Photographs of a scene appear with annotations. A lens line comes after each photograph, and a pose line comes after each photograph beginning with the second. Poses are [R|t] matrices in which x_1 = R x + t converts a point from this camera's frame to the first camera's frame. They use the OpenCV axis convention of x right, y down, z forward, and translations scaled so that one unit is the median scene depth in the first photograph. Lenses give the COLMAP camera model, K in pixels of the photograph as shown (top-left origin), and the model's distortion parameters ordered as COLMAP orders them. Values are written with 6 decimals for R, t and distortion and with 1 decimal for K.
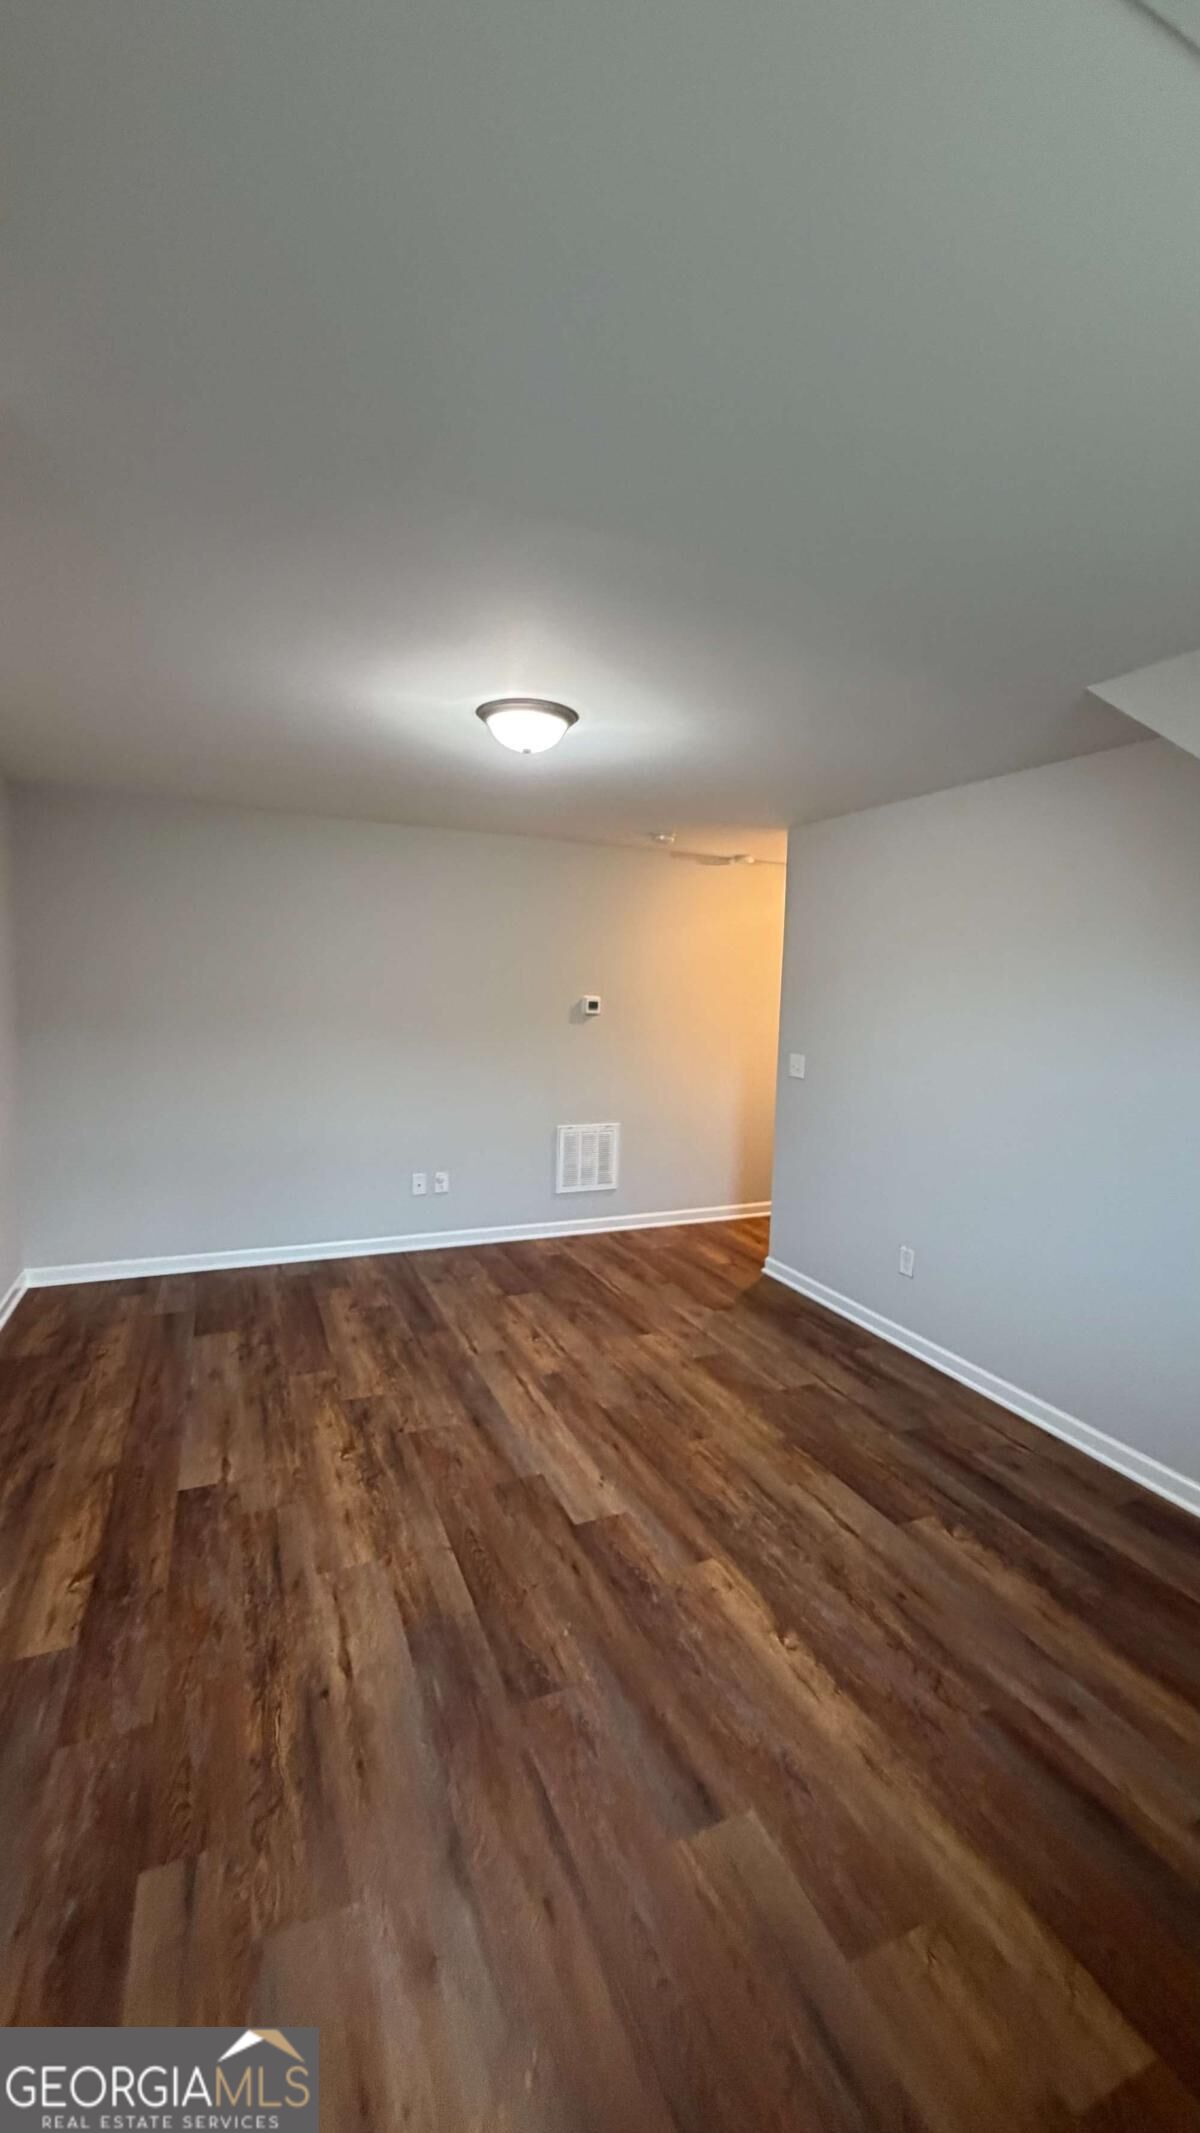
lens RADIAL K [[850.0, 0, 605.1], [0, 850.0, 1056.7], [0, 0, 1]] dist [-0.000265, -0.000809]
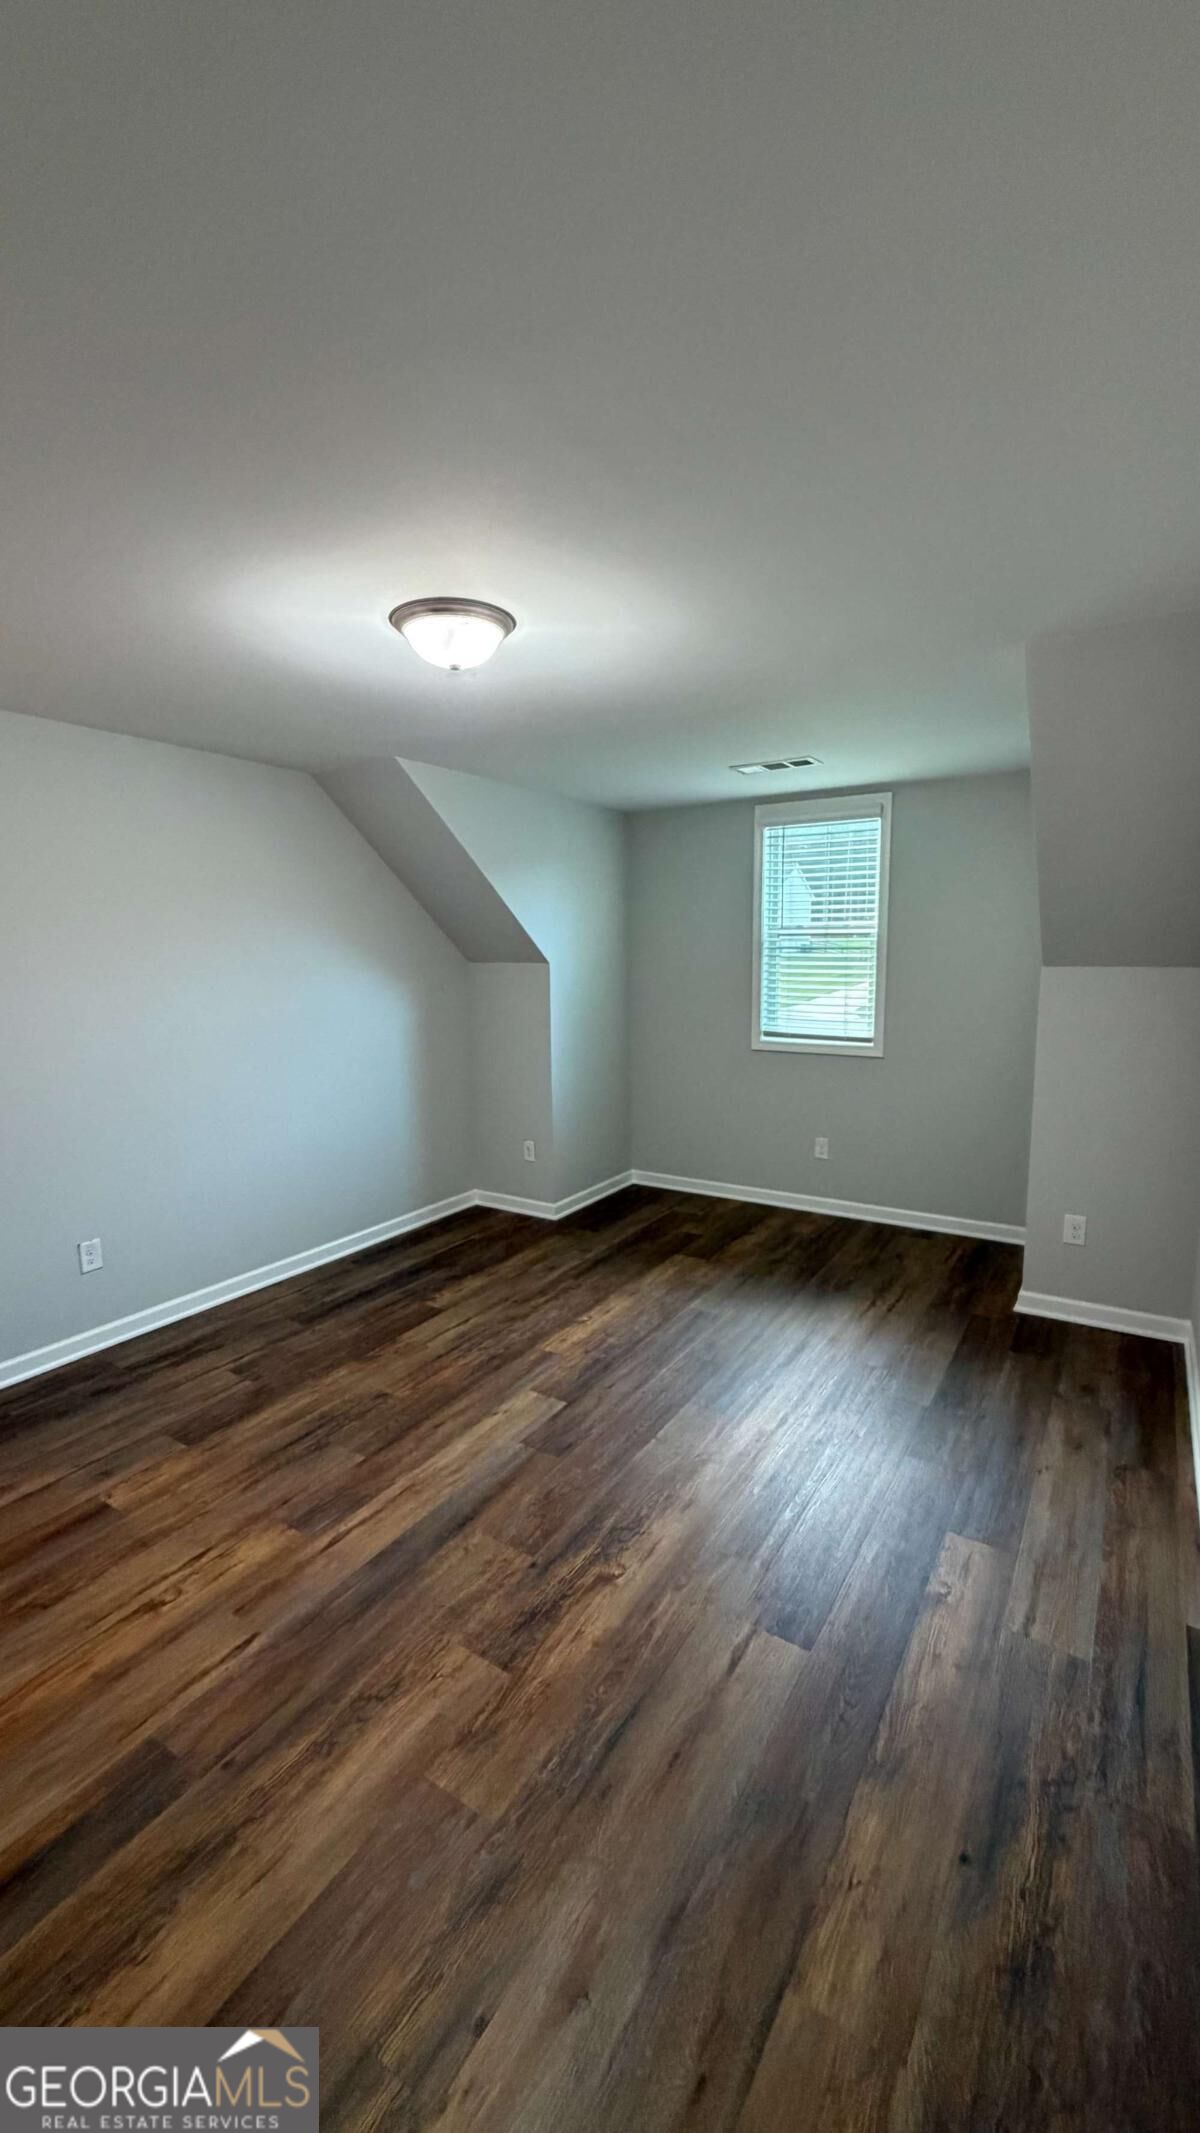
lens RADIAL K [[850.0, 0, 602.8], [0, 850.0, 1057.7], [0, 0, 1]] dist [-0.000265, -0.000809]
pose [[-0.554901, -0.133637, 0.821113, -0.815099], [0.063024, 0.977424, 0.201668, -0.134059], [-0.829526, 0.163655, -0.533951, 1.263495]]
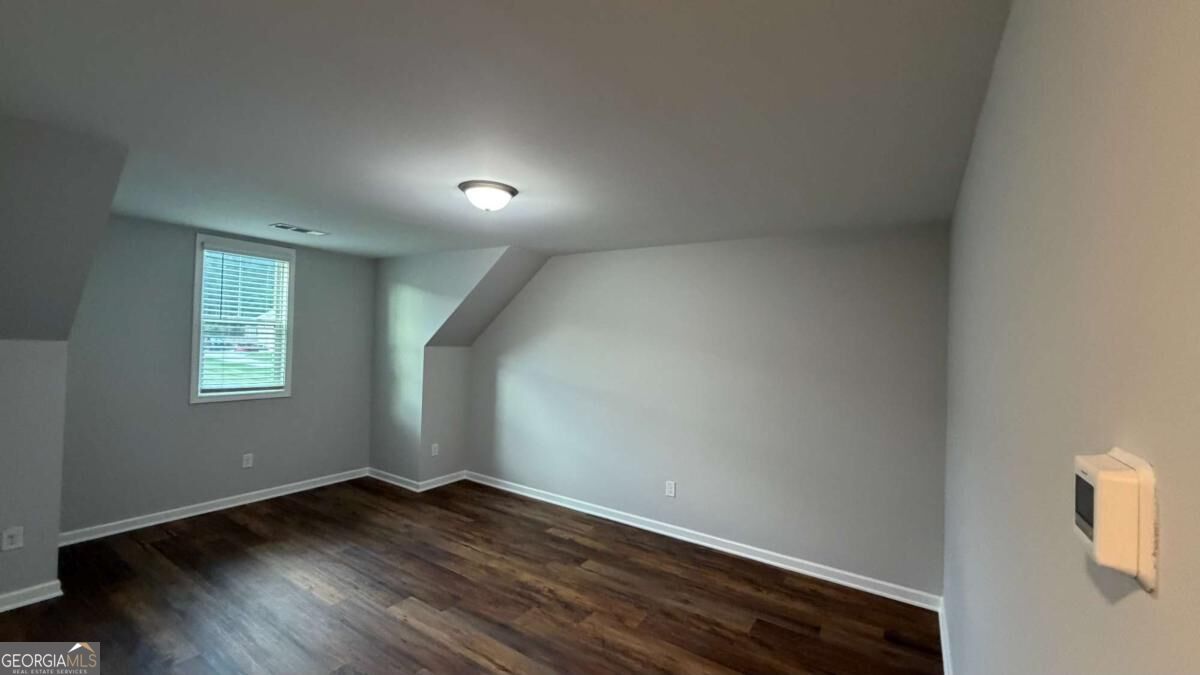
lens RADIAL K [[478.2, 0, 594.2], [0, 478.2, 337.0], [0, 0, 1]] dist [-0.000265, -0.000809]
pose [[-0.841002, -0.065608, -0.537039, 0.216422], [-0.107711, 0.993054, 0.047359, -0.155264], [0.530202, 0.097674, -0.842227, 1.804217]]
